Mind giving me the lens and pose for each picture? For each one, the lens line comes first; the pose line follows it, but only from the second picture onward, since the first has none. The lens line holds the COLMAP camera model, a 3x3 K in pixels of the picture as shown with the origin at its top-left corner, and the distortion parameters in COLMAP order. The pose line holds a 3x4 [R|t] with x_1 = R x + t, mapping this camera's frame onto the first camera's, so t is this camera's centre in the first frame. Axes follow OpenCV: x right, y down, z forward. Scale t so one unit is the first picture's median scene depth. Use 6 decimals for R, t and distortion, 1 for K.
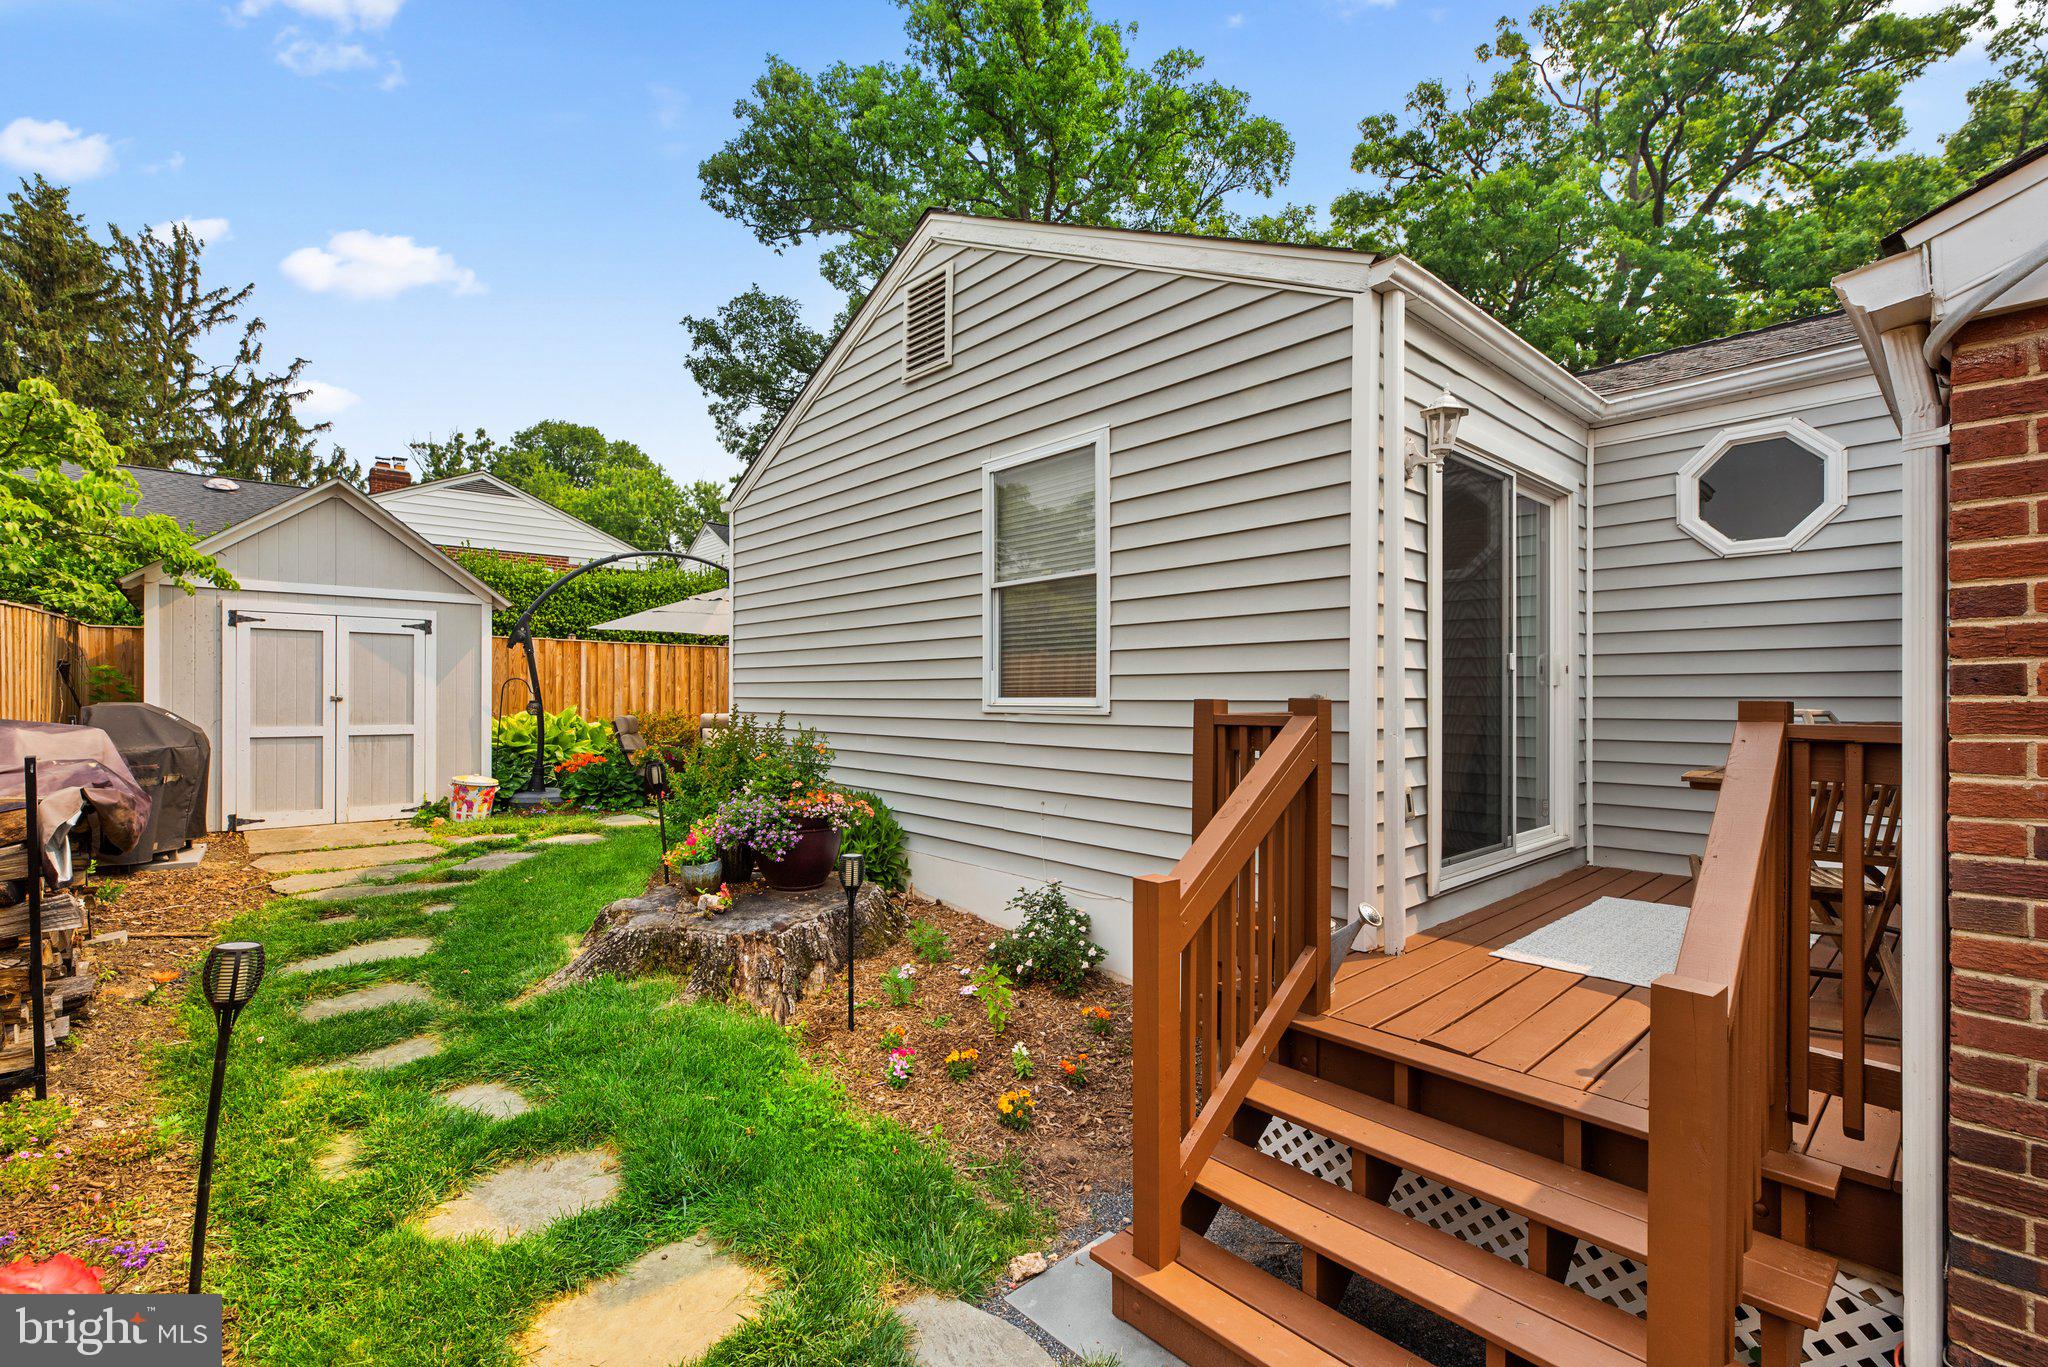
lens RADIAL K [[910.0, 0, 1029.9], [0, 910.0, 694.0], [0, 0, 1]] dist [-0.000156, -0.000687]
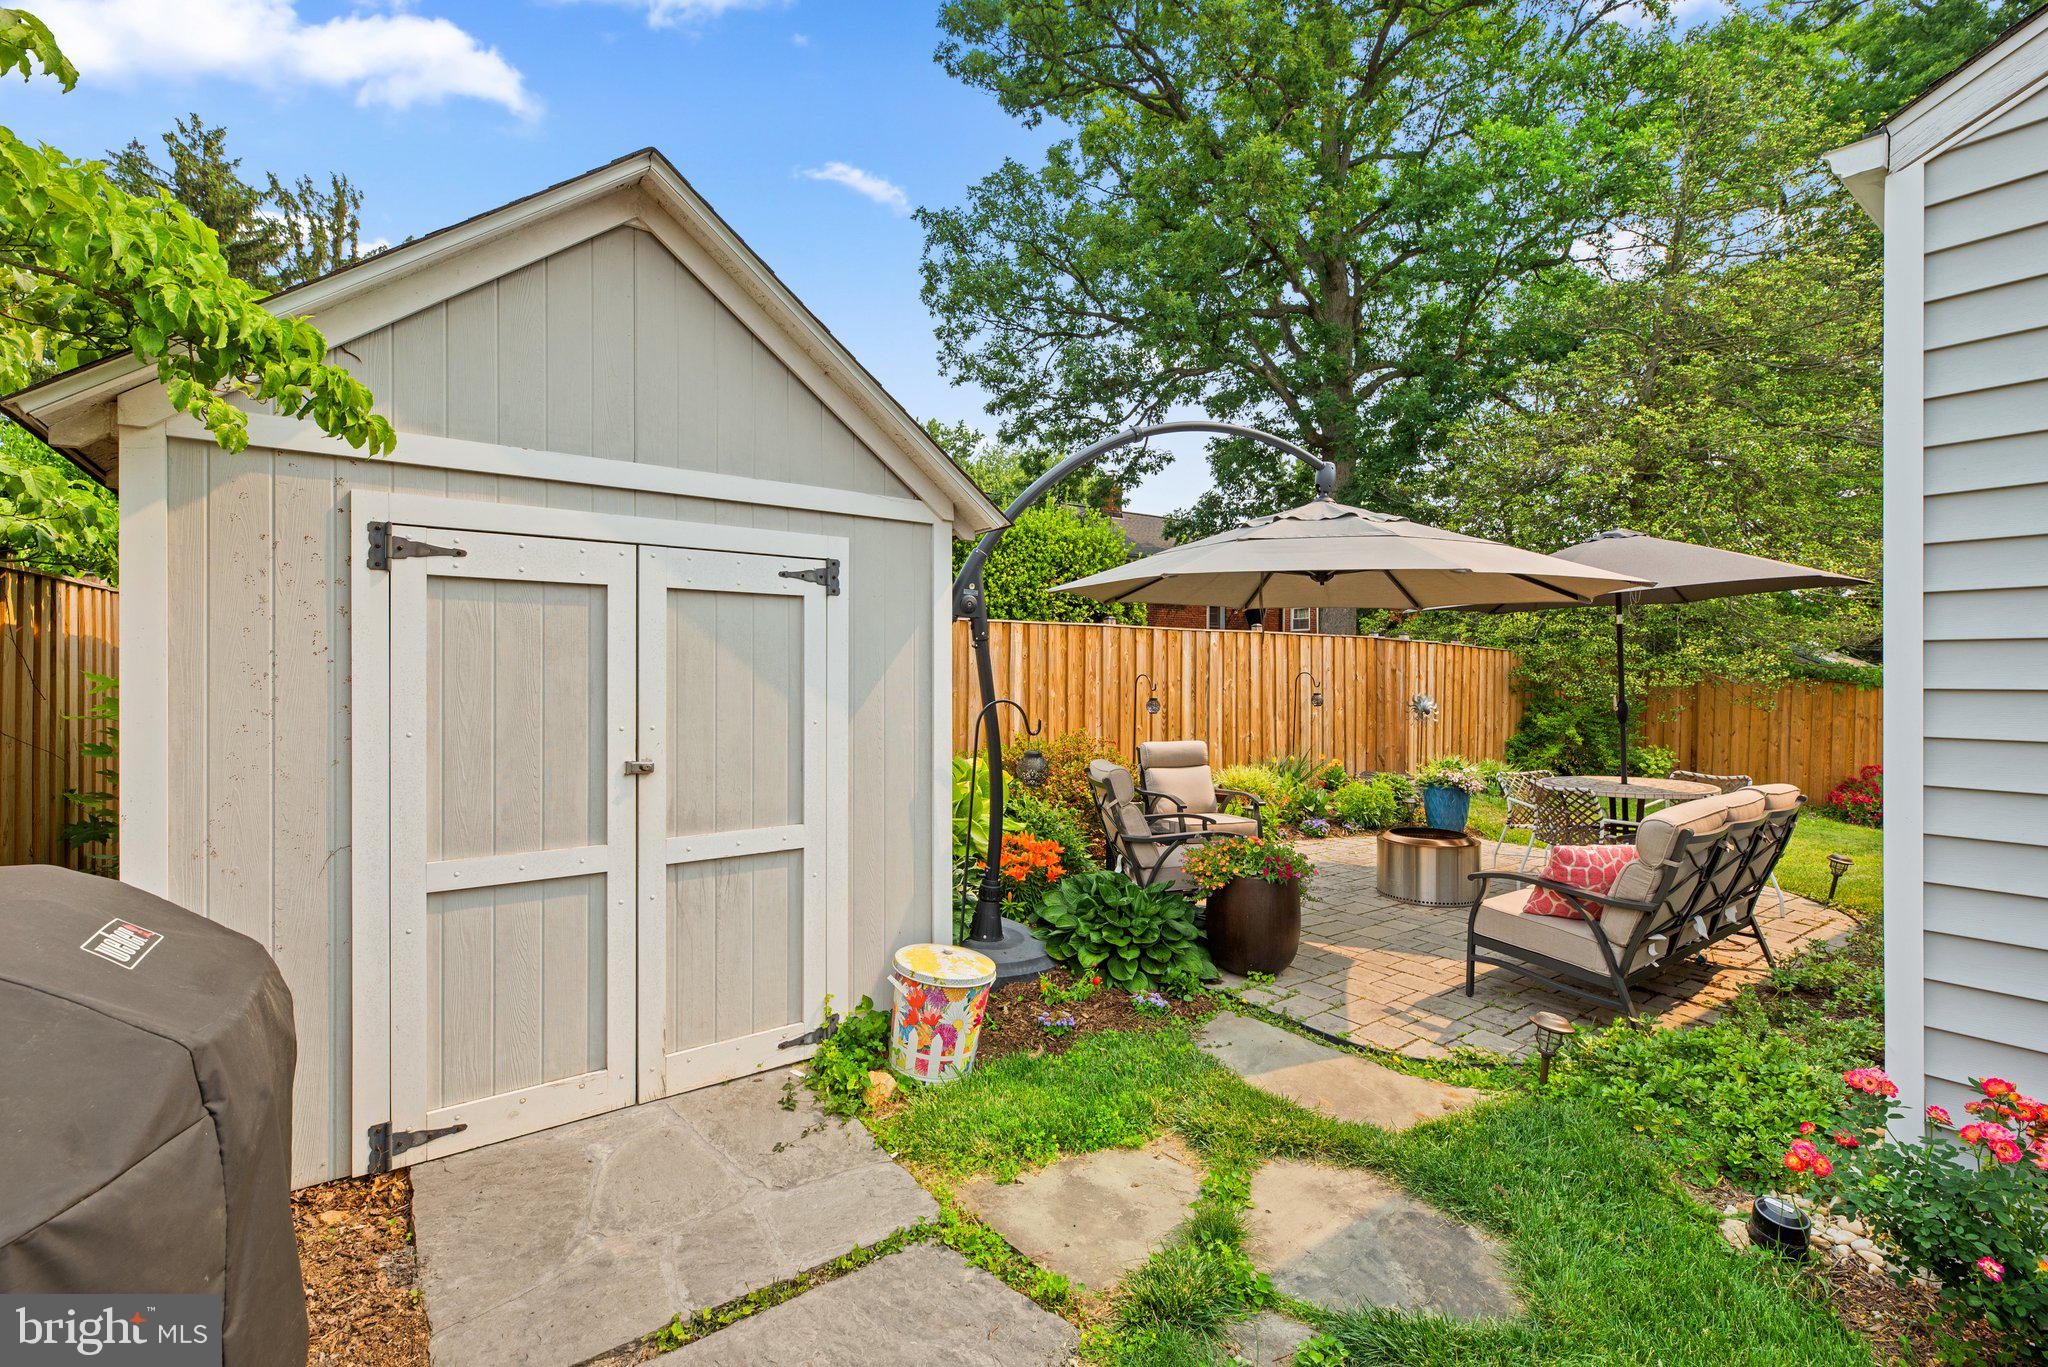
lens RADIAL K [[910.0, 0, 1023.2], [0, 910.0, 670.5], [0, 0, 1]] dist [-0.000156, -0.000687]
pose [[0.993331, -0.006876, -0.115095, -0.532327], [0.006373, 0.999968, -0.004738, -0.030168], [0.115124, 0.003973, 0.993343, 0.613517]]
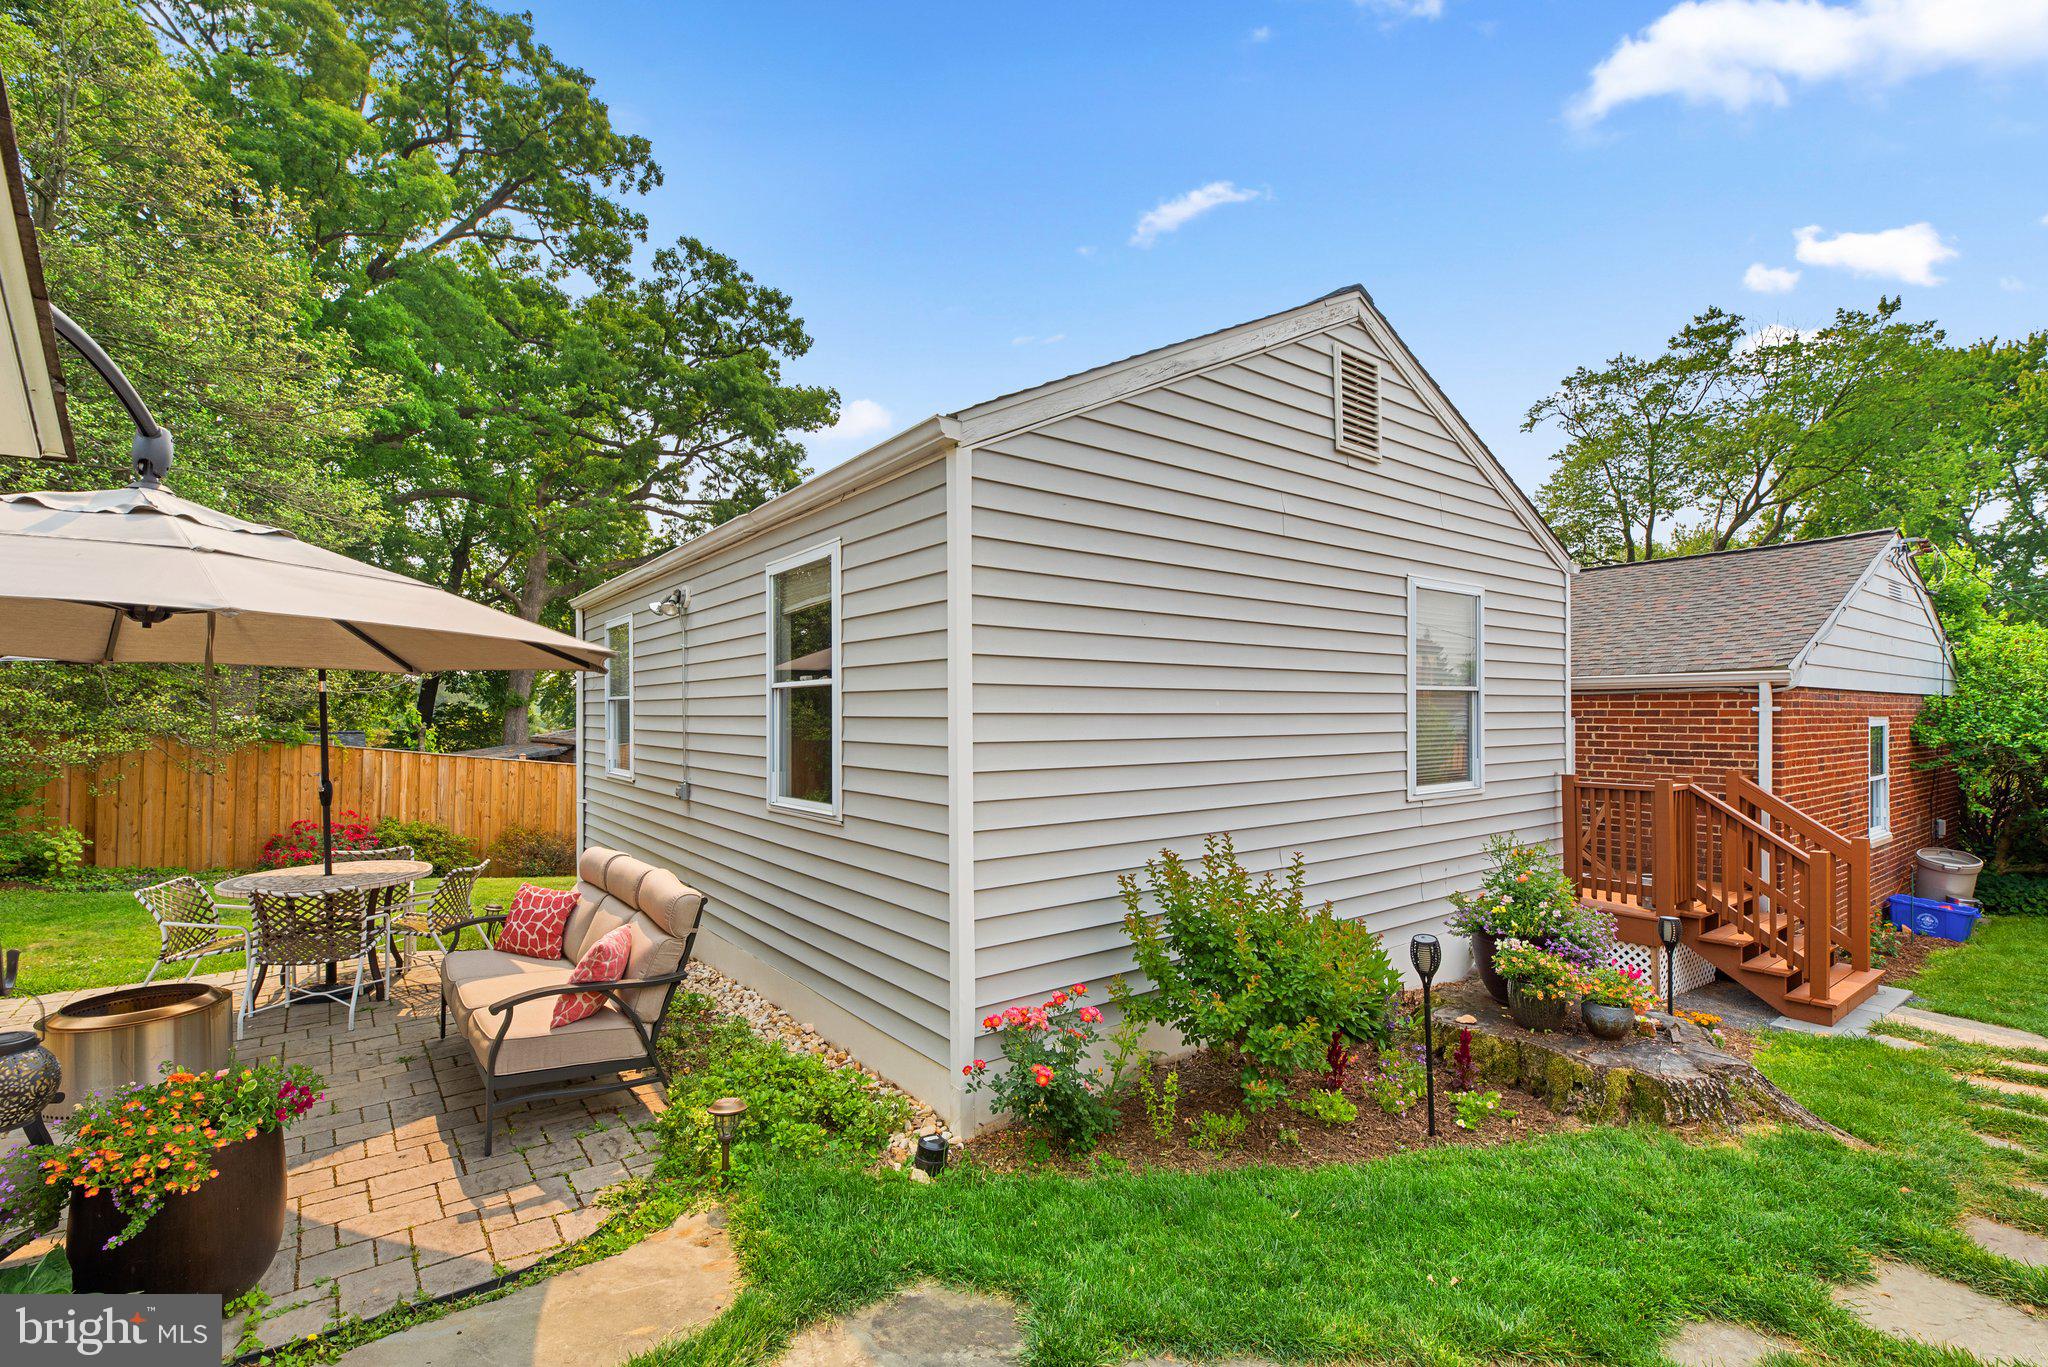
lens RADIAL K [[910.0, 0, 1053.0], [0, 910.0, 721.0], [0, 0, 1]] dist [-0.000156, -0.000687]
pose [[0.072583, -0.008758, 0.997324, -0.990483], [-0.000654, 0.999961, 0.008828, -0.081285], [-0.997362, -0.001293, 0.072575, 1.144090]]
